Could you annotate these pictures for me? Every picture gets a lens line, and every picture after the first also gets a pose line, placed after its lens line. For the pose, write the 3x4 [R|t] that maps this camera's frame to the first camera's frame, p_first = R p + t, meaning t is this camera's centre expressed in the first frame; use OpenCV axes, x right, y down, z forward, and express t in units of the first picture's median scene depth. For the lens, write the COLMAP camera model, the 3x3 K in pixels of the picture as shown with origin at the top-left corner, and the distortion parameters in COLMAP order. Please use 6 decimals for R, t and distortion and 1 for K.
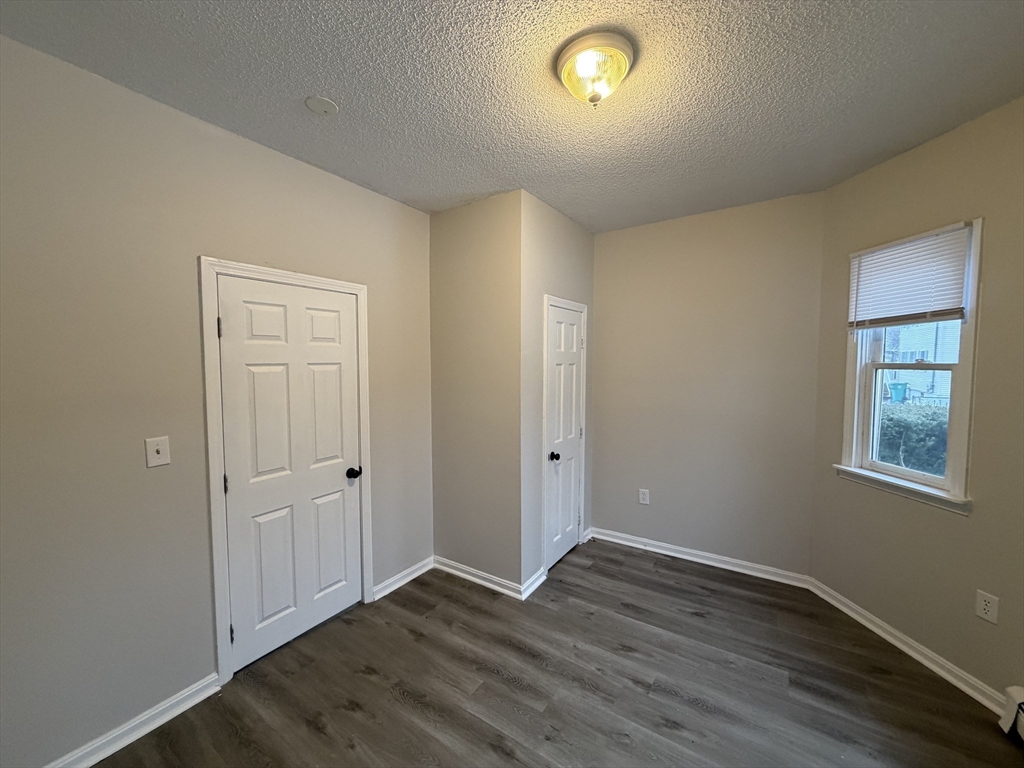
lens RADIAL K [[406.3, 0, 507.2], [0, 406.3, 383.8], [0, 0, 1]] dist [-0.000813, 0.000185]
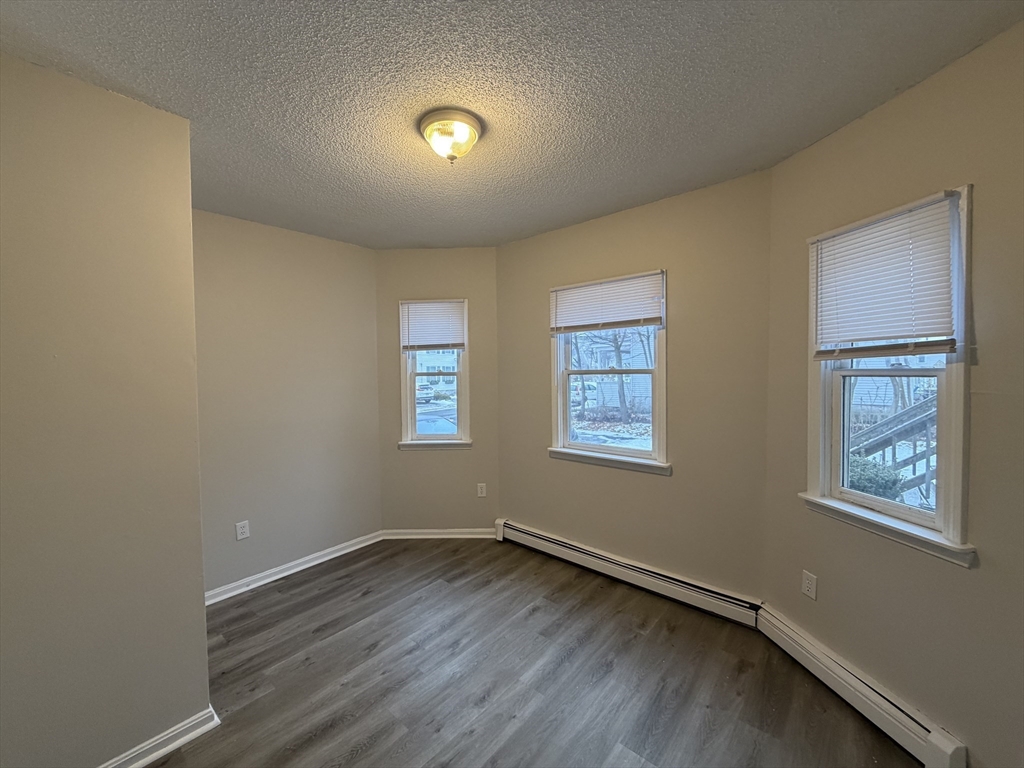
lens RADIAL K [[406.3, 0, 507.2], [0, 406.3, 383.8], [0, 0, 1]] dist [-0.000813, 0.000185]
pose [[0.123216, -0.033100, 0.991828, -0.643291], [0.069646, 0.997268, 0.024629, -0.021566], [-0.989933, 0.066042, 0.125185, 0.460591]]
